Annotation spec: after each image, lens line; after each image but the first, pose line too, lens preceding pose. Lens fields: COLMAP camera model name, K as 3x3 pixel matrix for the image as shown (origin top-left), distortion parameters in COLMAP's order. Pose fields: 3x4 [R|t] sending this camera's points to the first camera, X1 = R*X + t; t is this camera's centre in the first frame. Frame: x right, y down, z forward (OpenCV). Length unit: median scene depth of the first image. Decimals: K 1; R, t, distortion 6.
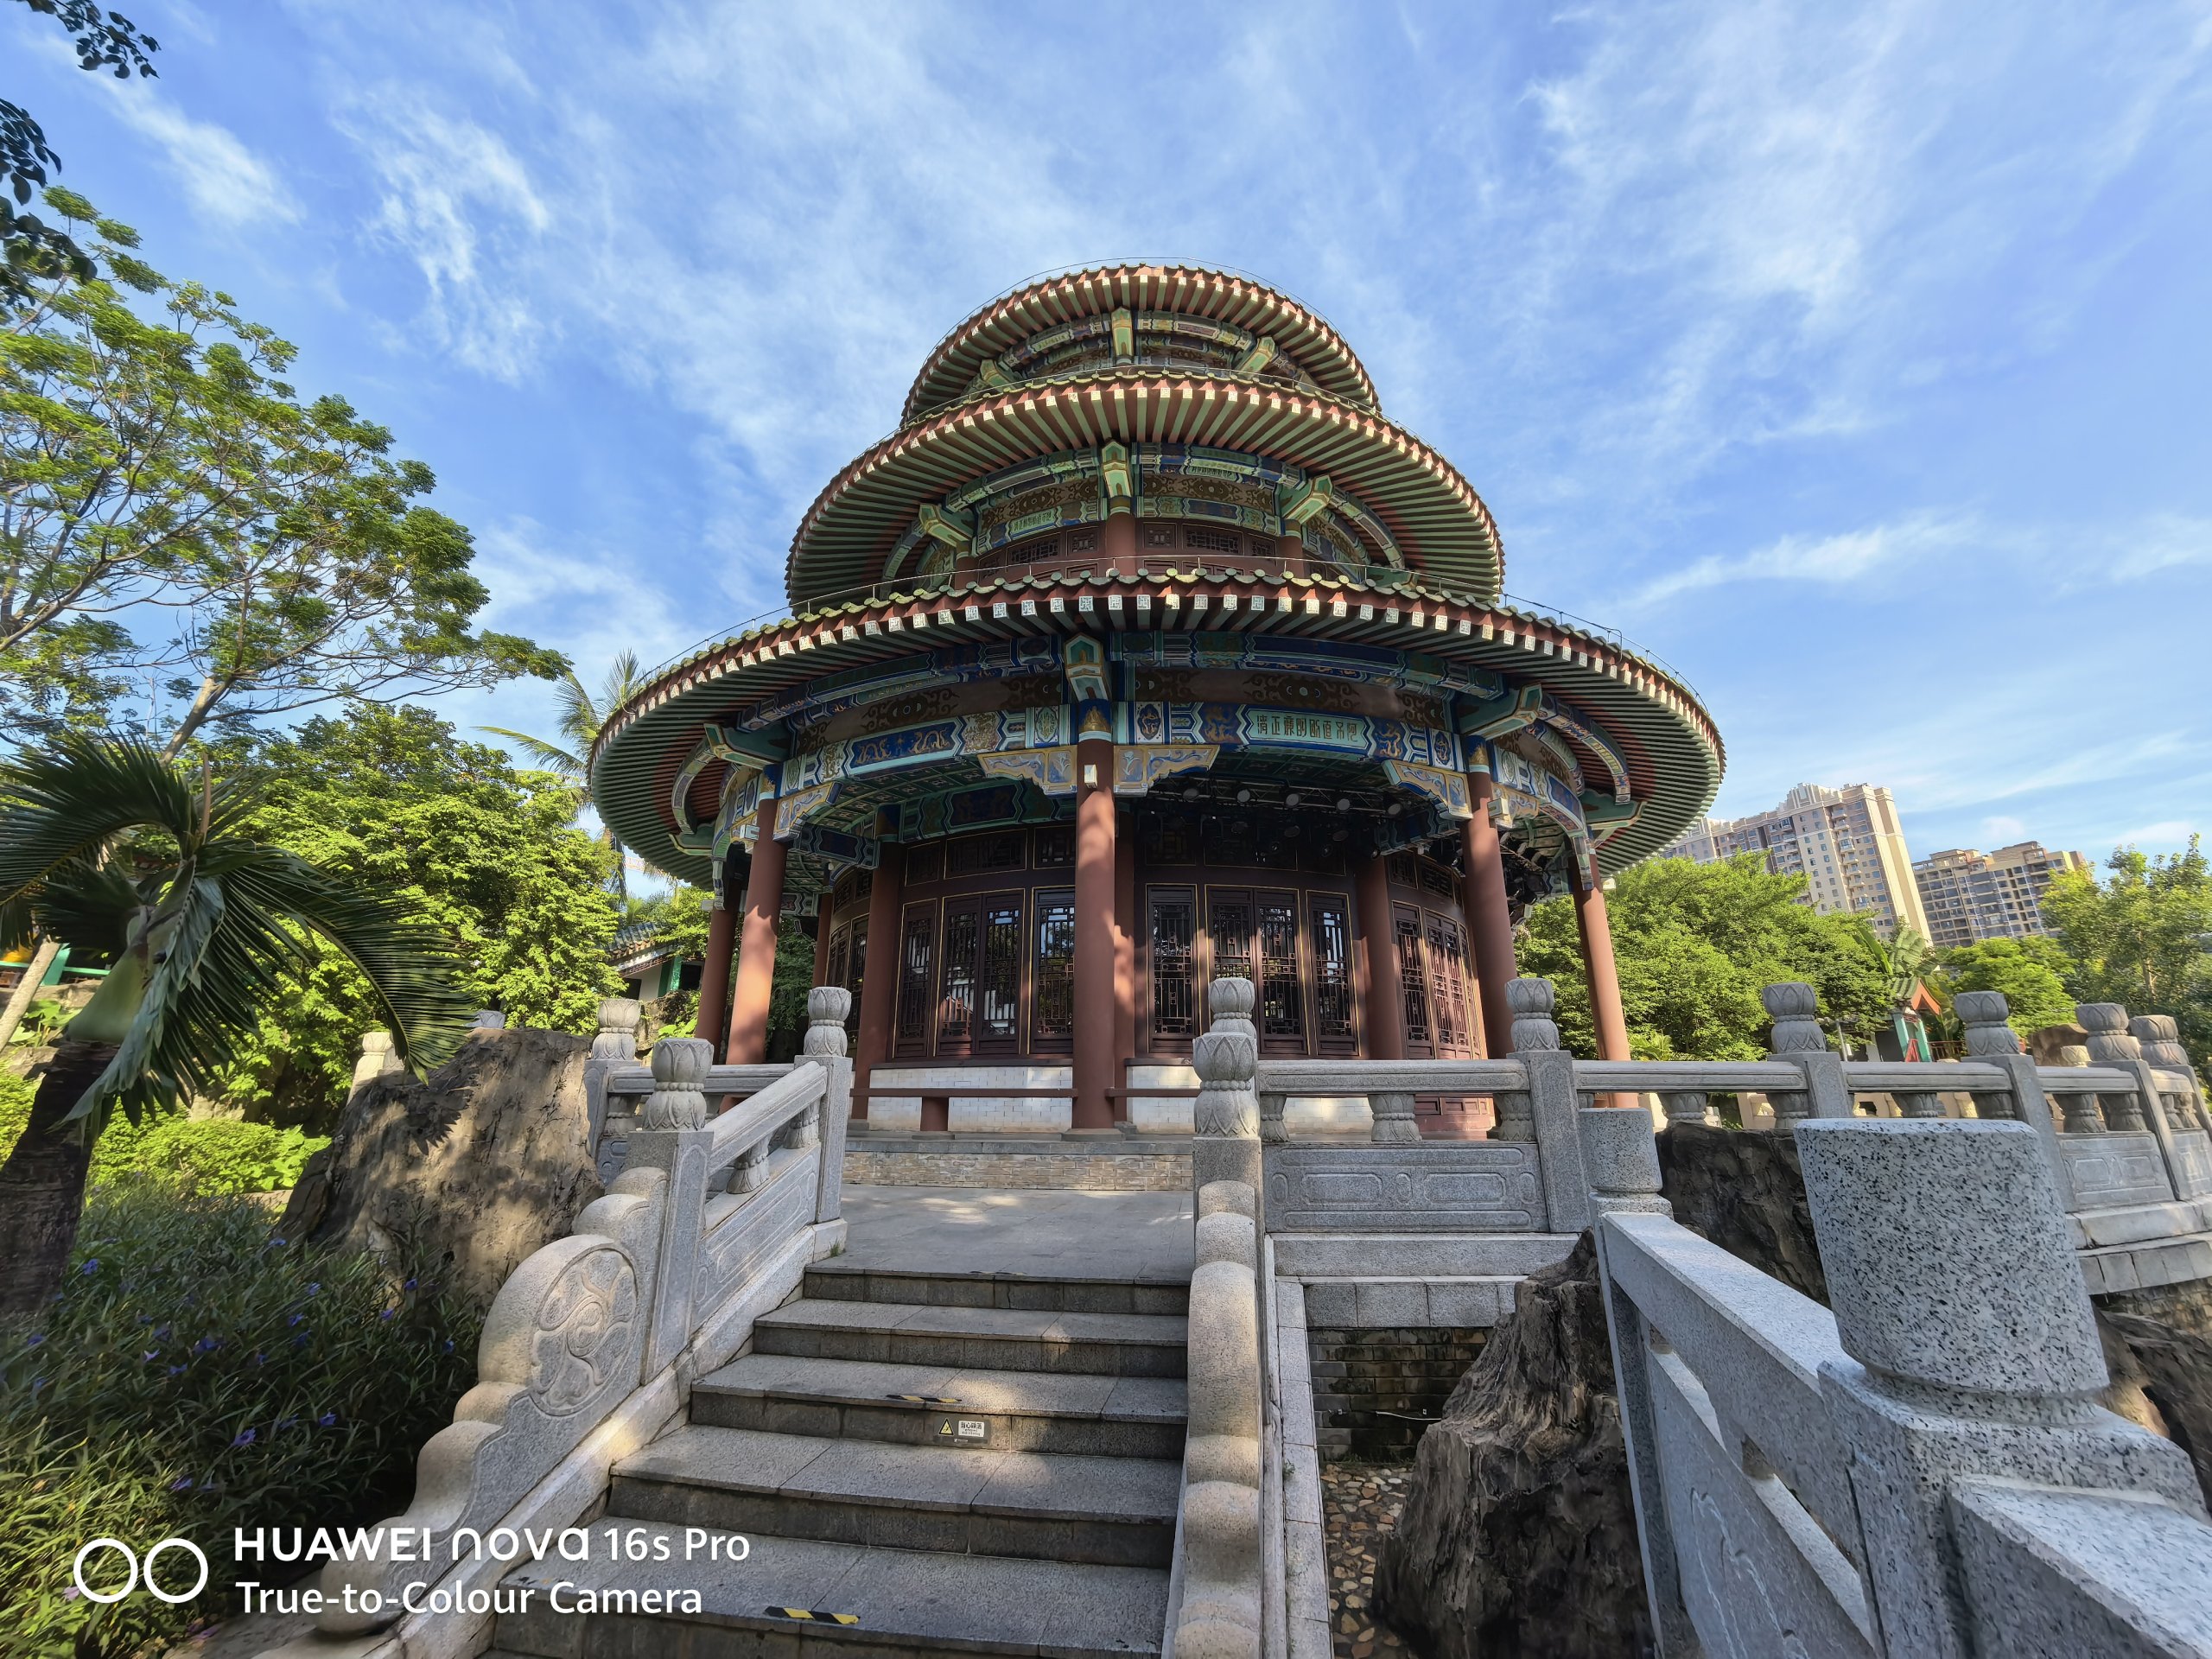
lens RADIAL K [[881.0, 0, 1108.1], [0, 881.0, 816.1], [0, 0, 1]] dist [-0.016940, 0.001408]
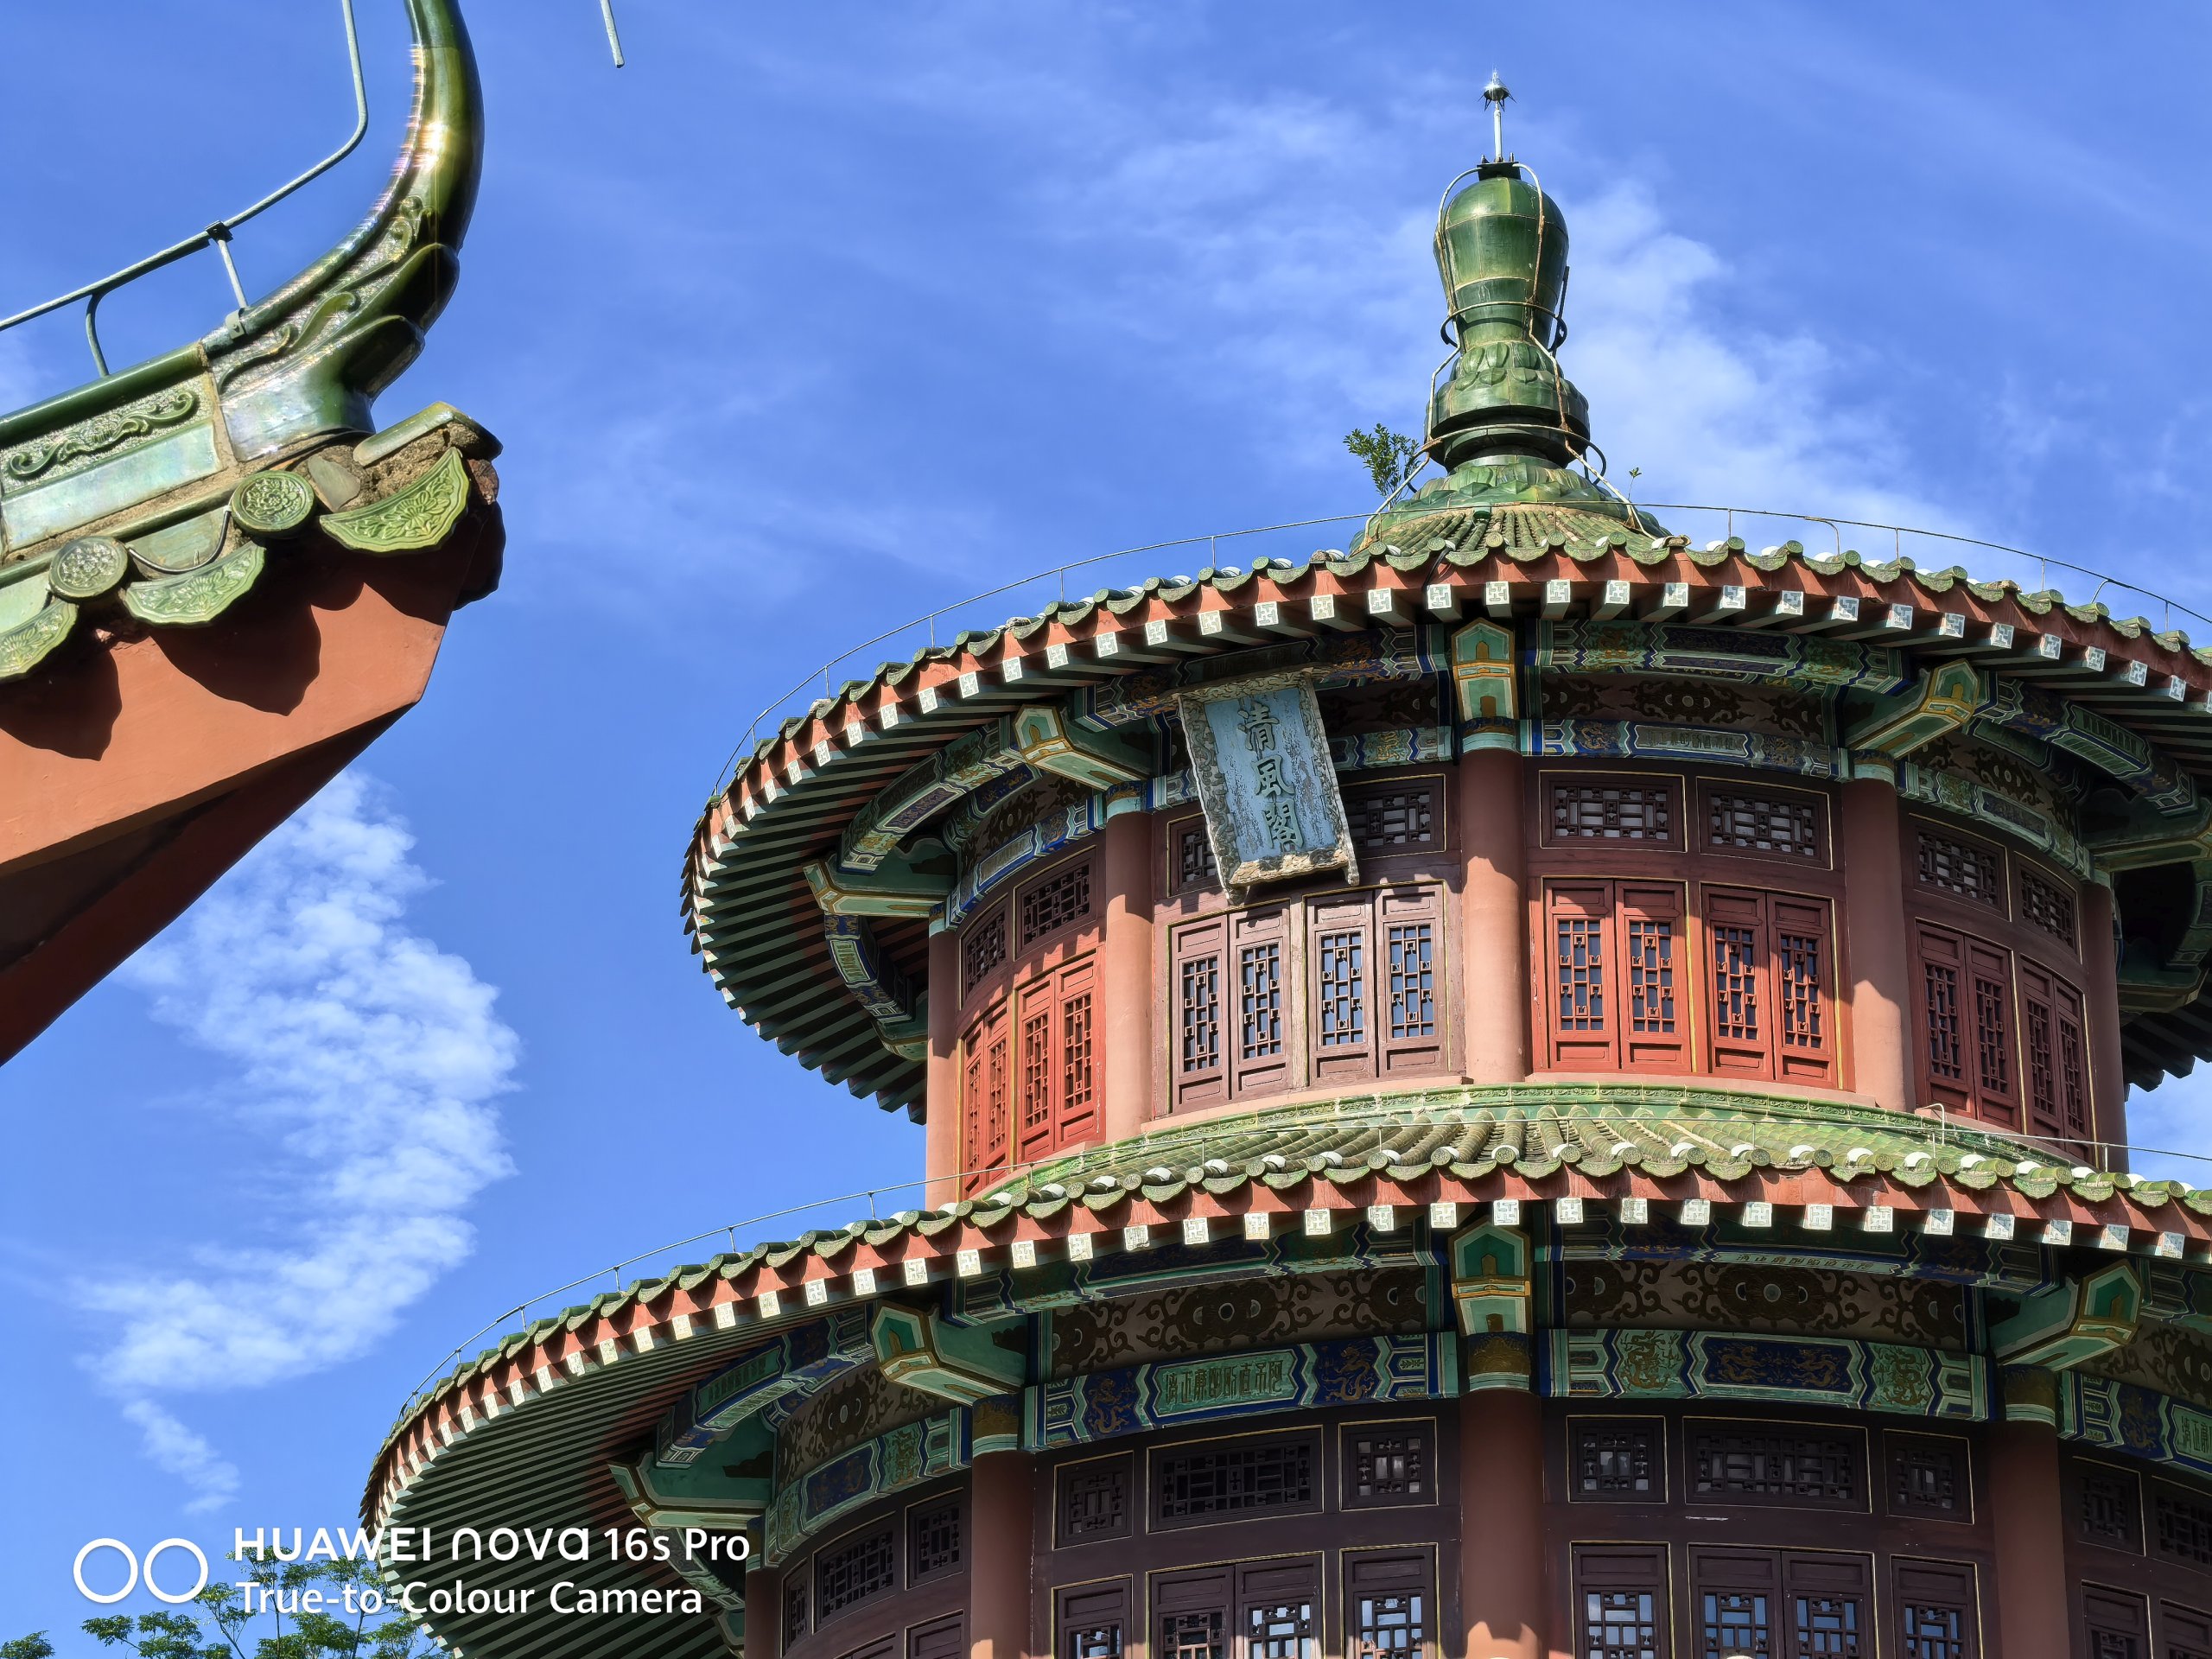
lens RADIAL K [[5608.5, 0, 1087.7], [0, 5608.5, 847.1], [0, 0, 1]] dist [0.024772, 0.000000]
pose [[0.999947, 0.000187, -0.010327, -0.162957], [-0.001019, 0.996749, -0.080566, -0.510722], [0.010278, 0.080573, 0.996696, -1.538928]]
